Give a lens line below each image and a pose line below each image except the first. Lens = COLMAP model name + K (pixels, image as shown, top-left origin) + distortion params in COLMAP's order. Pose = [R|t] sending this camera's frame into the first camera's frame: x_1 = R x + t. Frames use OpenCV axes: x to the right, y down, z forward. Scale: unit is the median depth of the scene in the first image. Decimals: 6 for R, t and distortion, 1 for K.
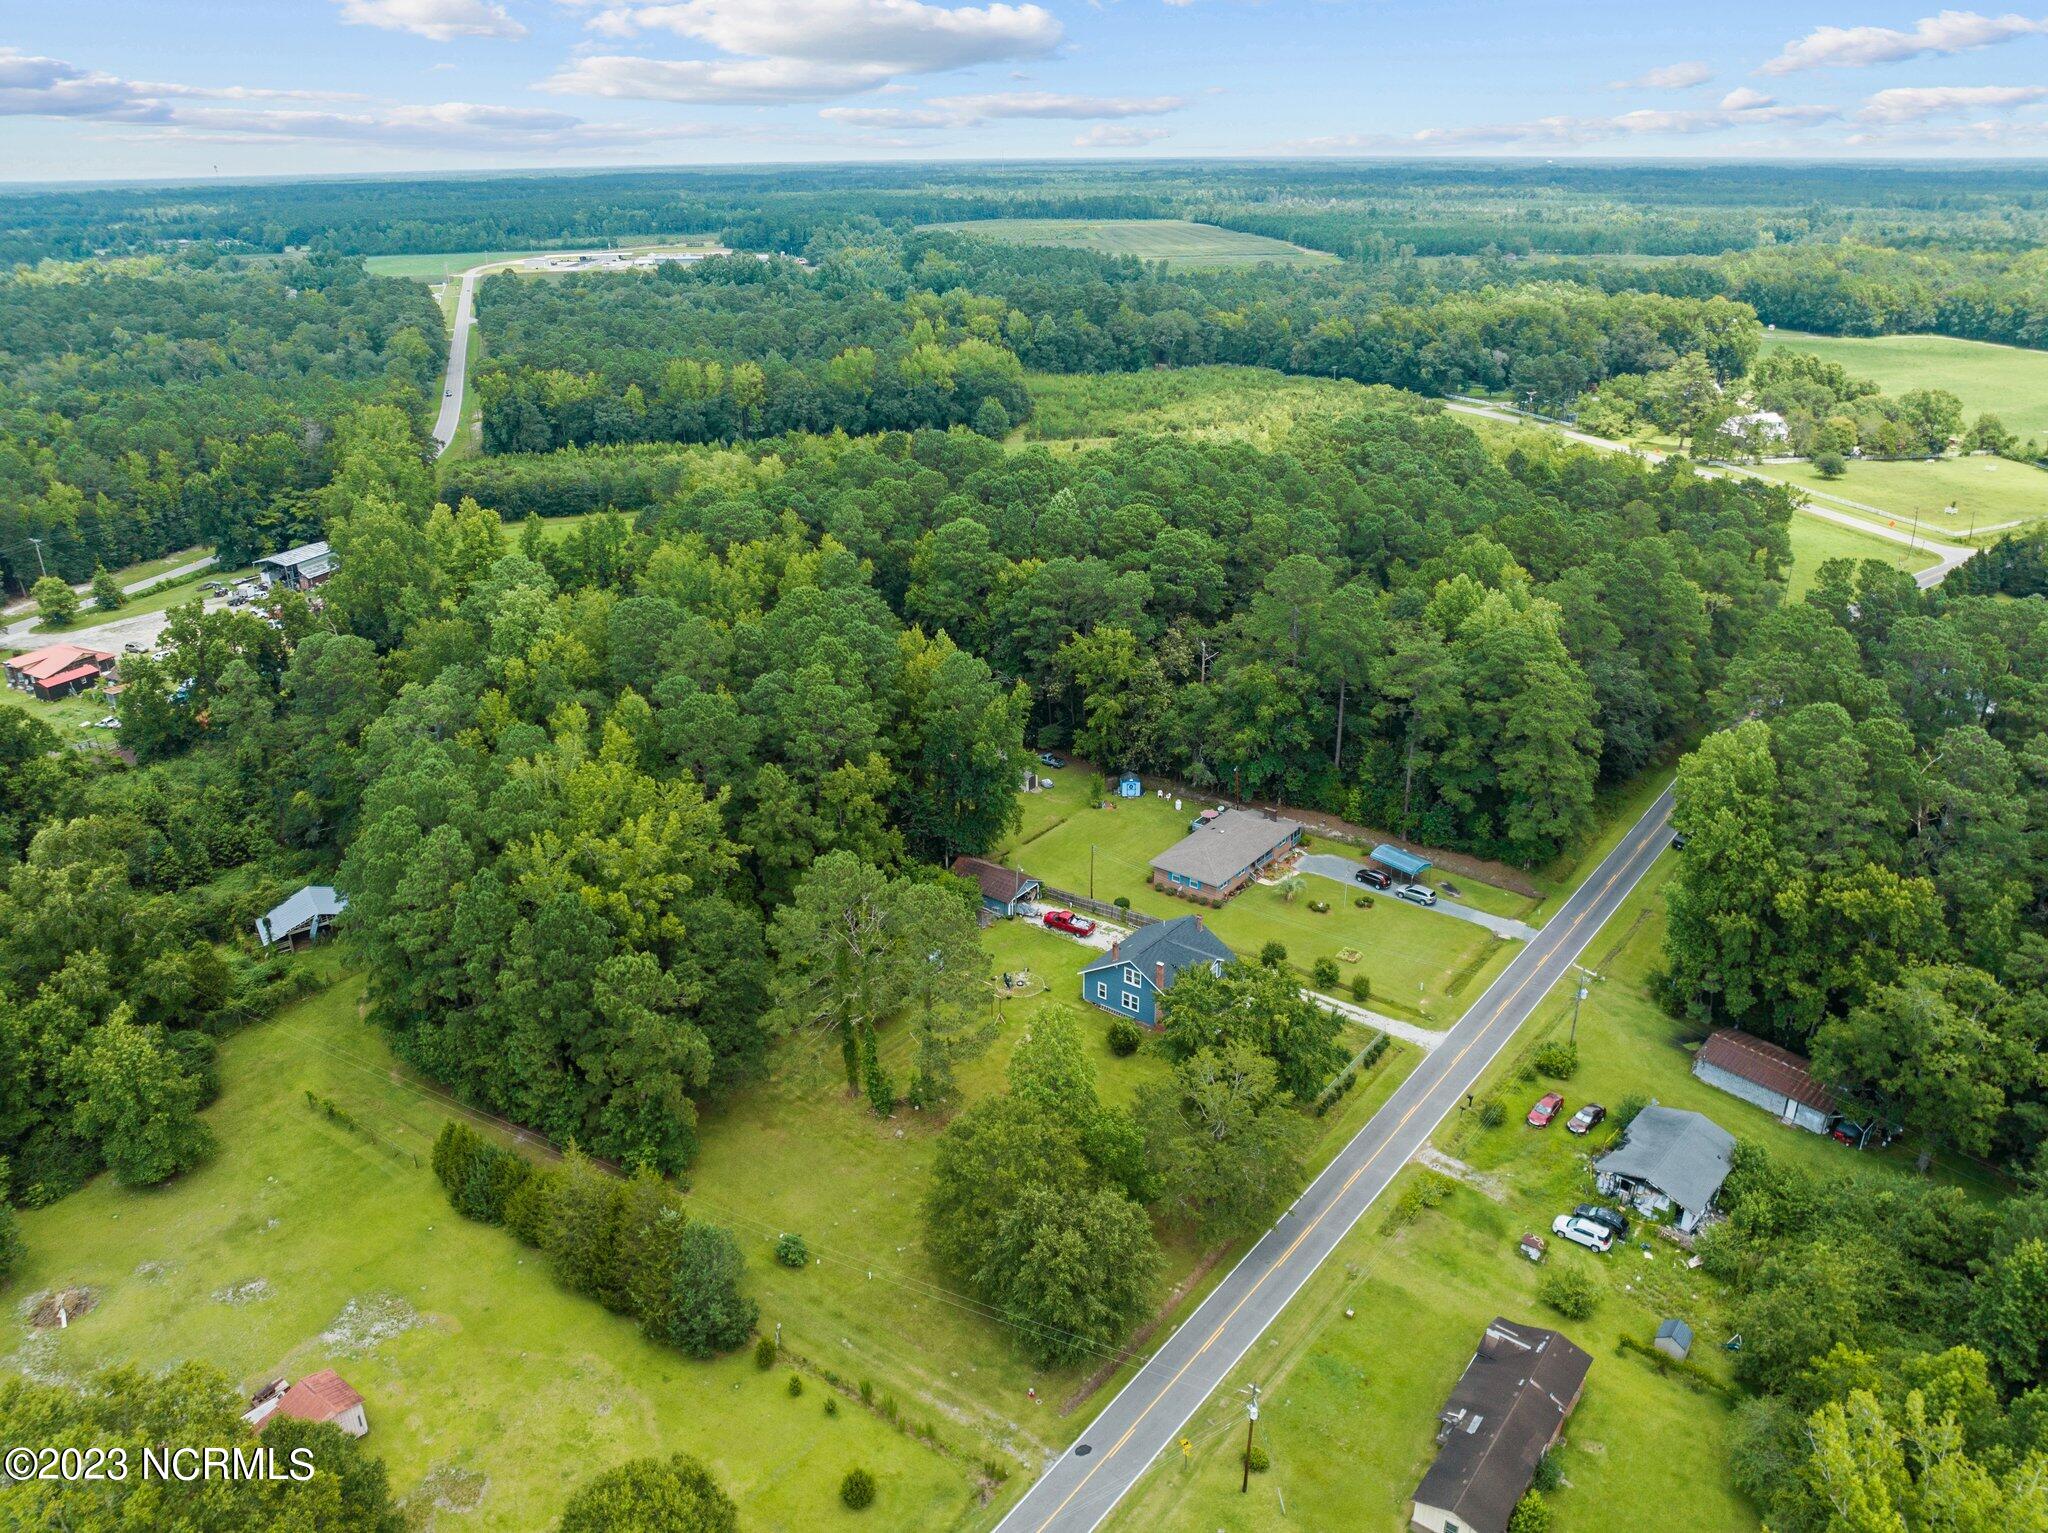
lens RADIAL K [[1443.5, 0, 1020.5], [0, 1443.5, 778.7], [0, 0, 1]] dist [-0.041843, 0.004305]
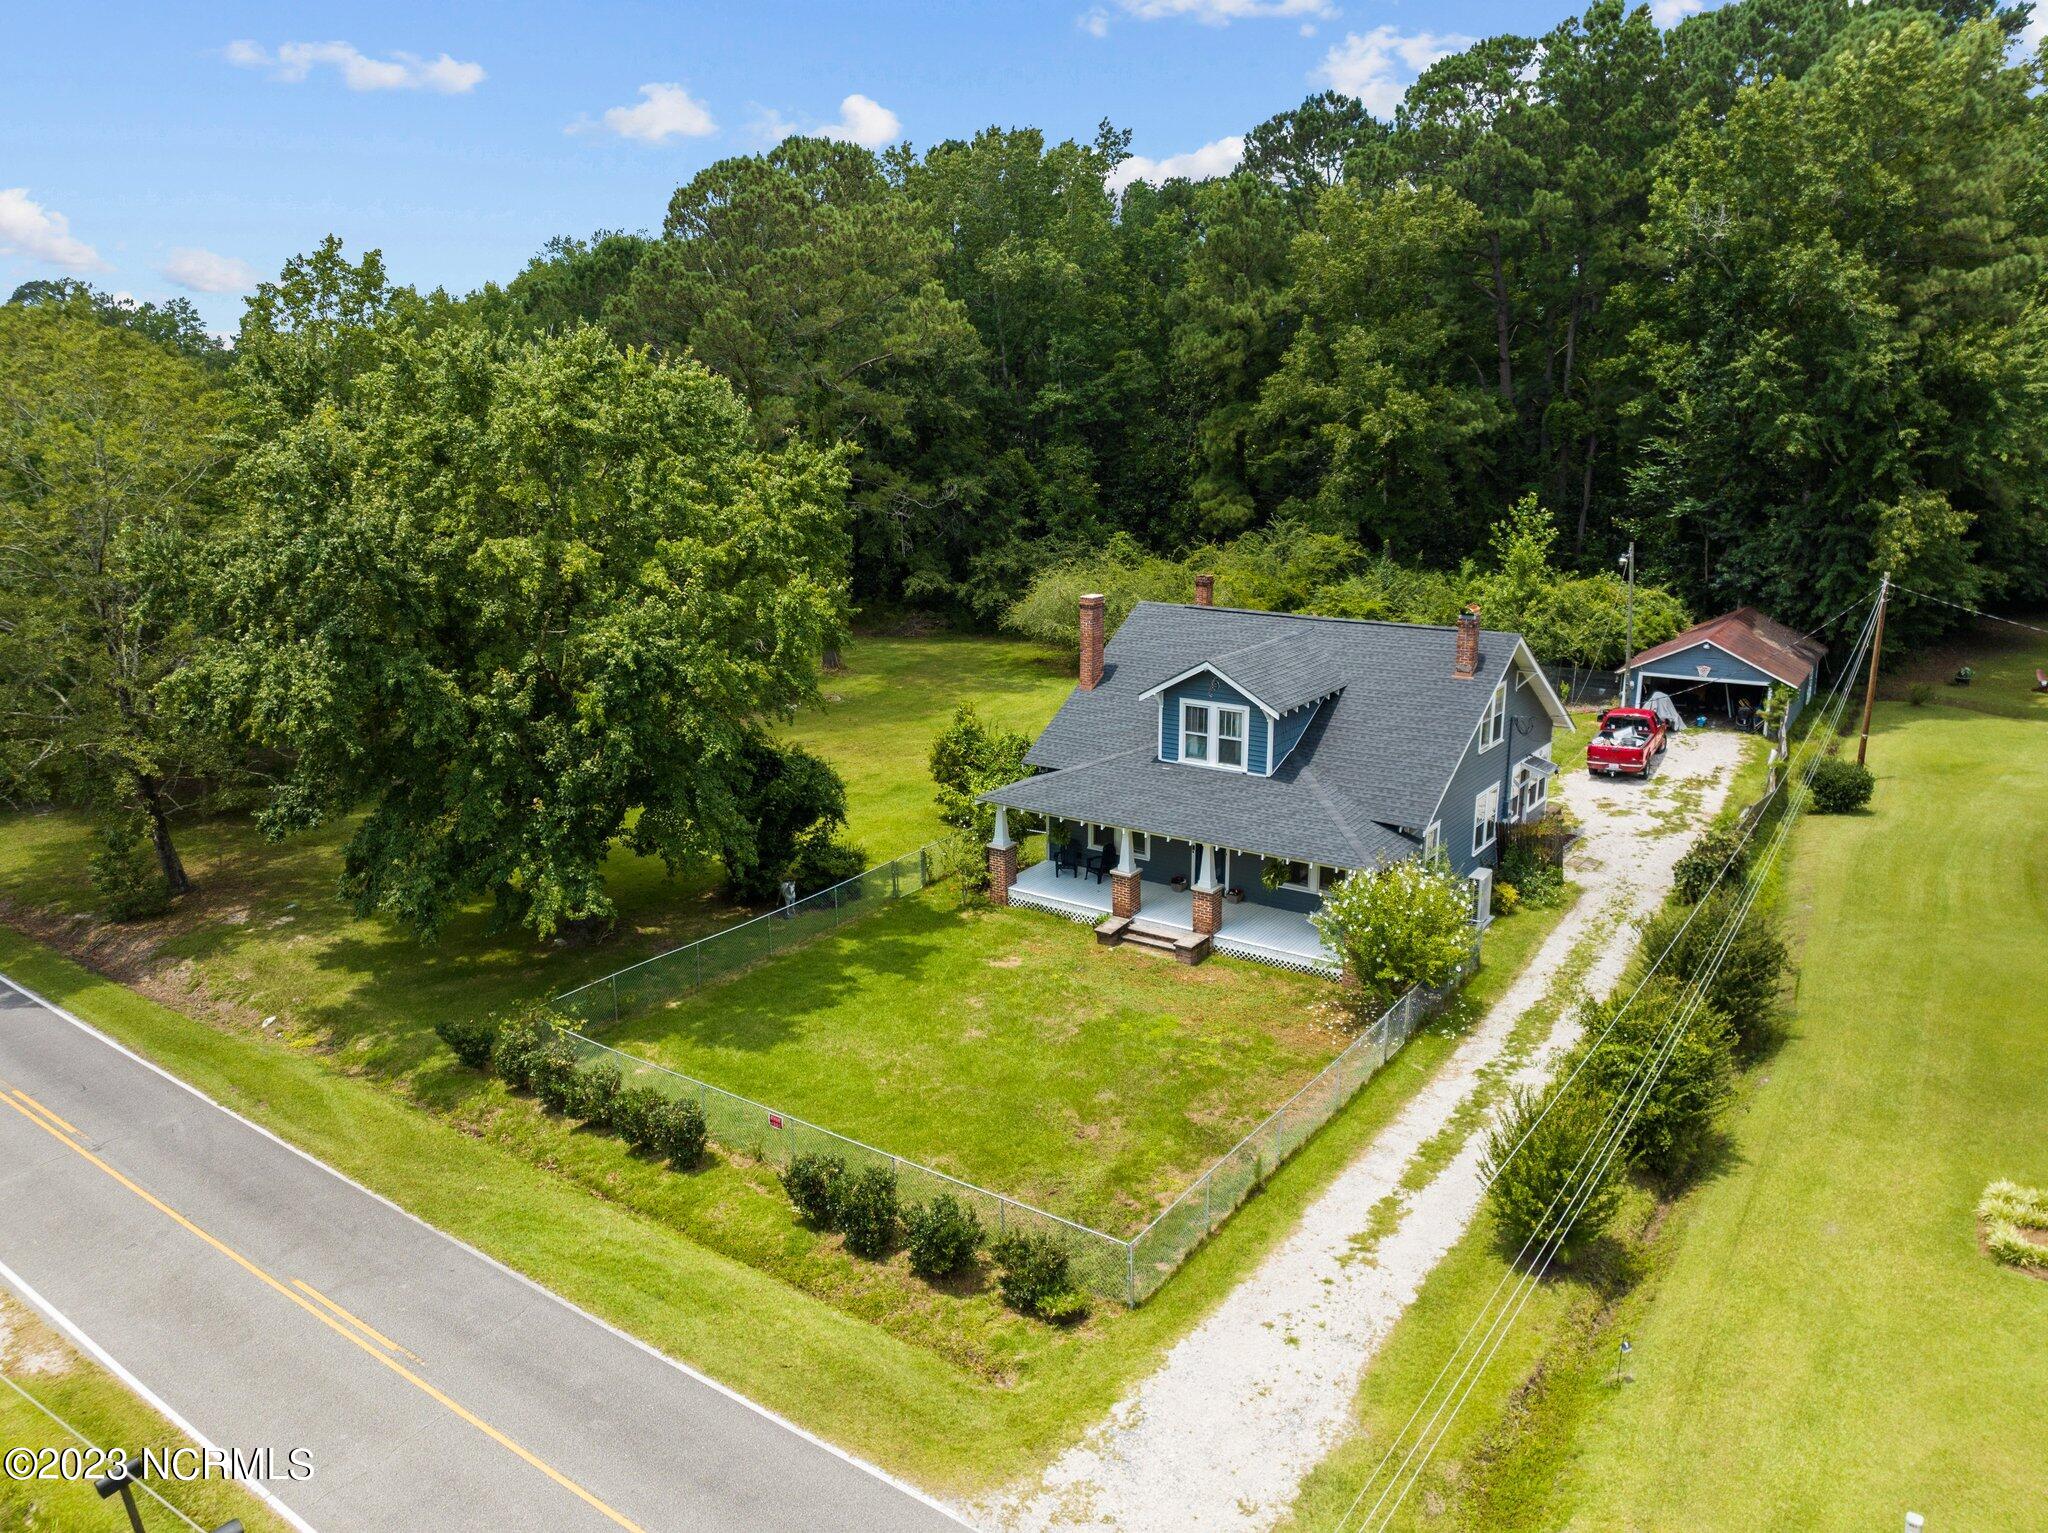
lens RADIAL K [[1446.6, 0, 1021.2], [0, 1446.6, 764.2], [0, 0, 1]] dist [-0.040447, 0.001381]
pose [[0.044387, 0.268219, -0.962335, 0.512958], [-0.392165, 0.890639, 0.230148, 0.128685], [0.918823, 0.367178, 0.144719, 1.254530]]
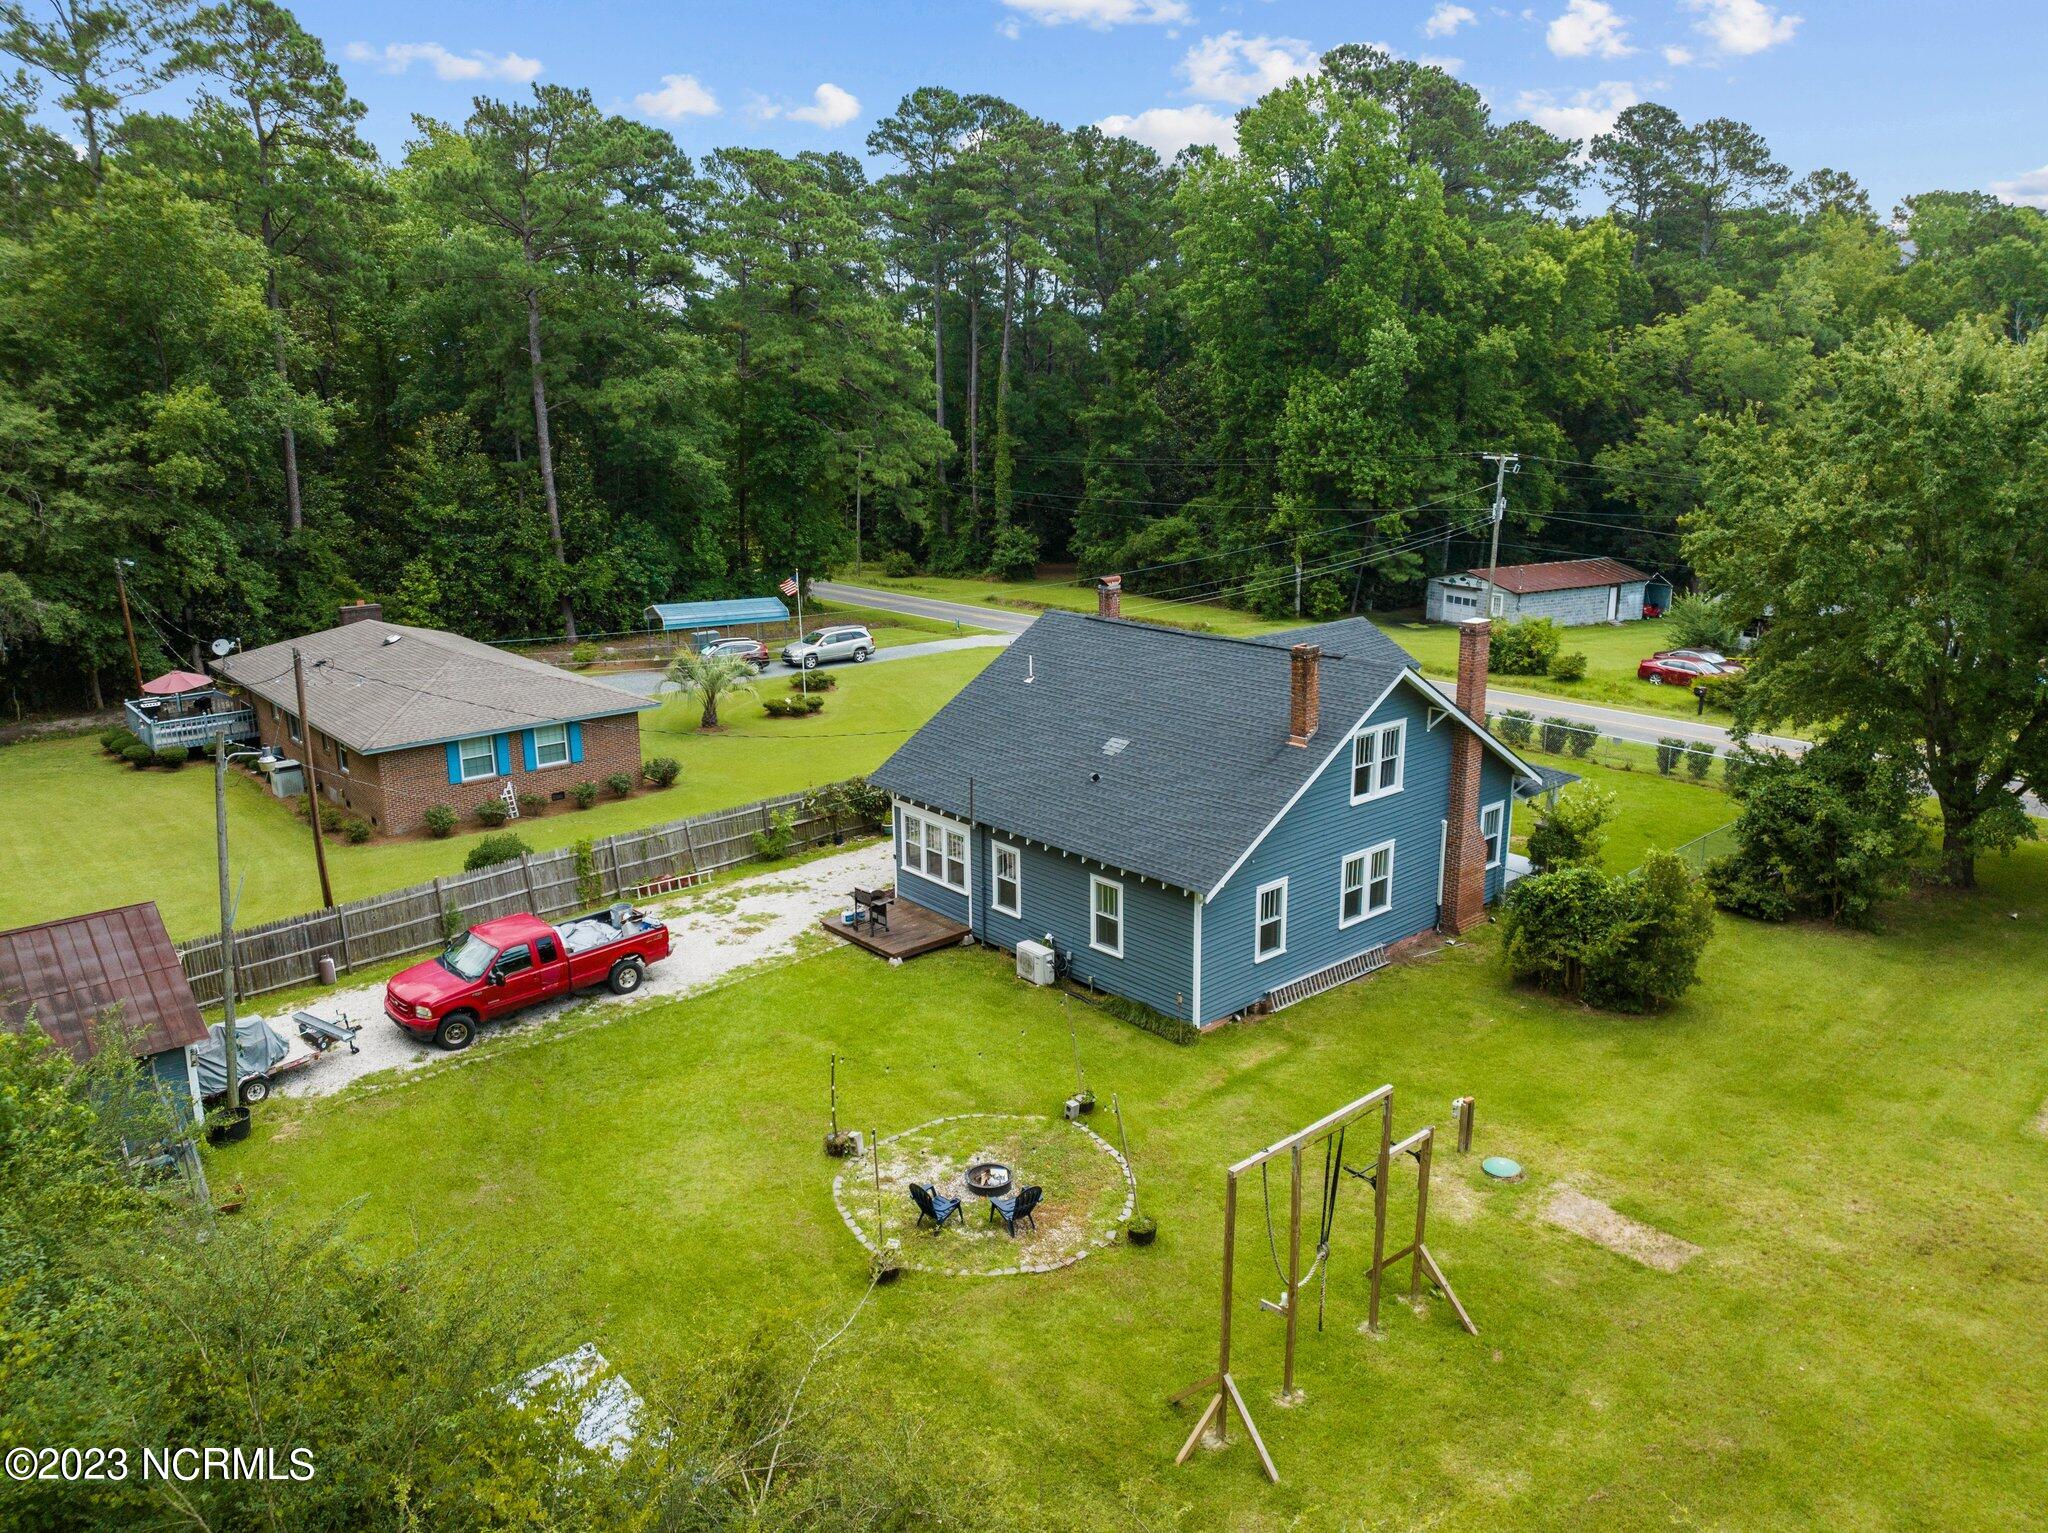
lens RADIAL K [[1446.6, 0, 1021.2], [0, 1446.6, 764.2], [0, 0, 1]] dist [-0.040447, 0.001381]
pose [[0.185881, -0.236220, 0.953755, -0.200489], [0.396441, 0.906187, 0.147174, 0.111678], [-0.899046, 0.350750, 0.262090, 1.329783]]
